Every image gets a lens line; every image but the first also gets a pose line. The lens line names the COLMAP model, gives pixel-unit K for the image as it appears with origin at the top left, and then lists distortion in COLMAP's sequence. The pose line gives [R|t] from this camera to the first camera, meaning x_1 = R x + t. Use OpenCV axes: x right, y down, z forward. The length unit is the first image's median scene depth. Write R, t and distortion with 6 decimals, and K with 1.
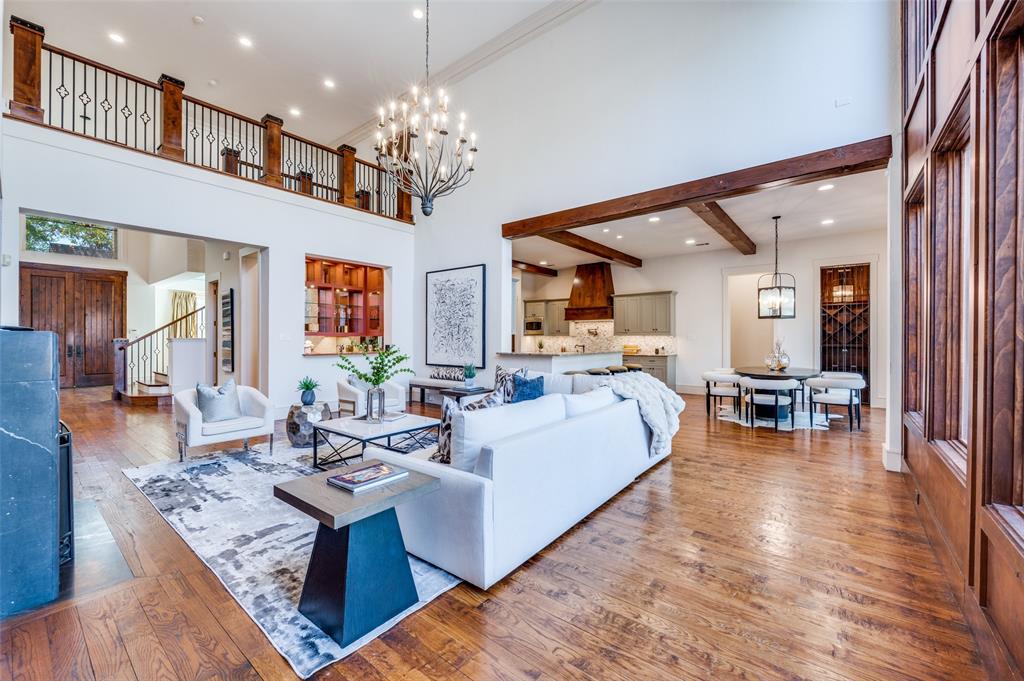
lens RADIAL K [[403.0, 0, 528.8], [0, 403.0, 338.0], [0, 0, 1]] dist [-0.002434, 0.000456]
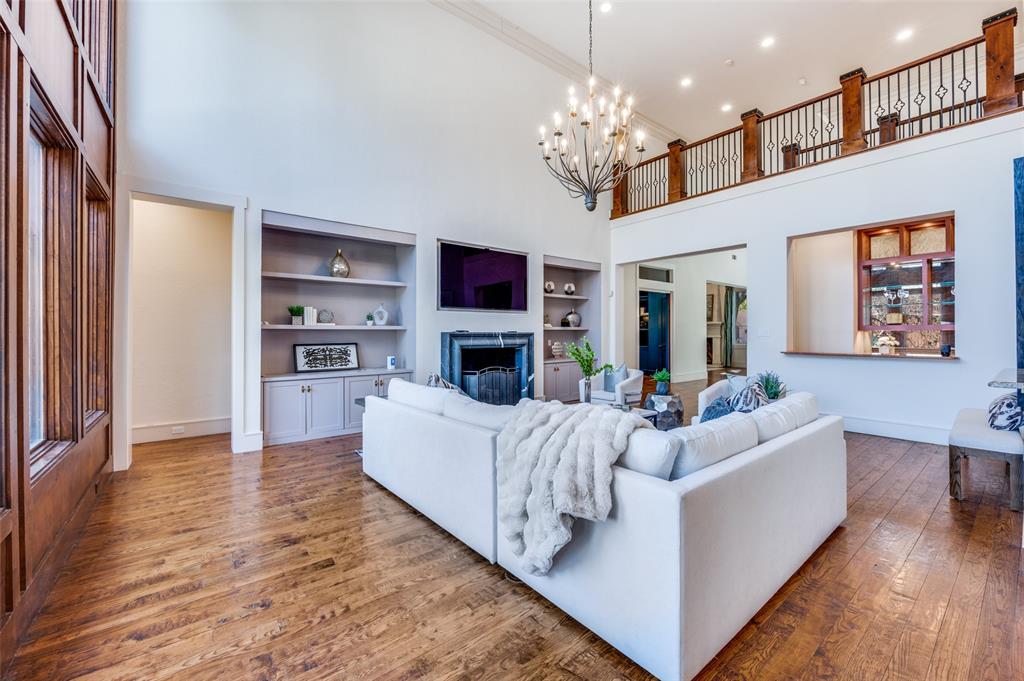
lens RADIAL K [[403.0, 0, 502.7], [0, 403.0, 331.4], [0, 0, 1]] dist [-0.002434, 0.000456]
pose [[-0.242235, -0.000740, -0.970217, 1.023661], [0.002314, 0.999996, -0.001340, -0.010975], [0.970215, -0.002569, -0.242232, 1.376179]]
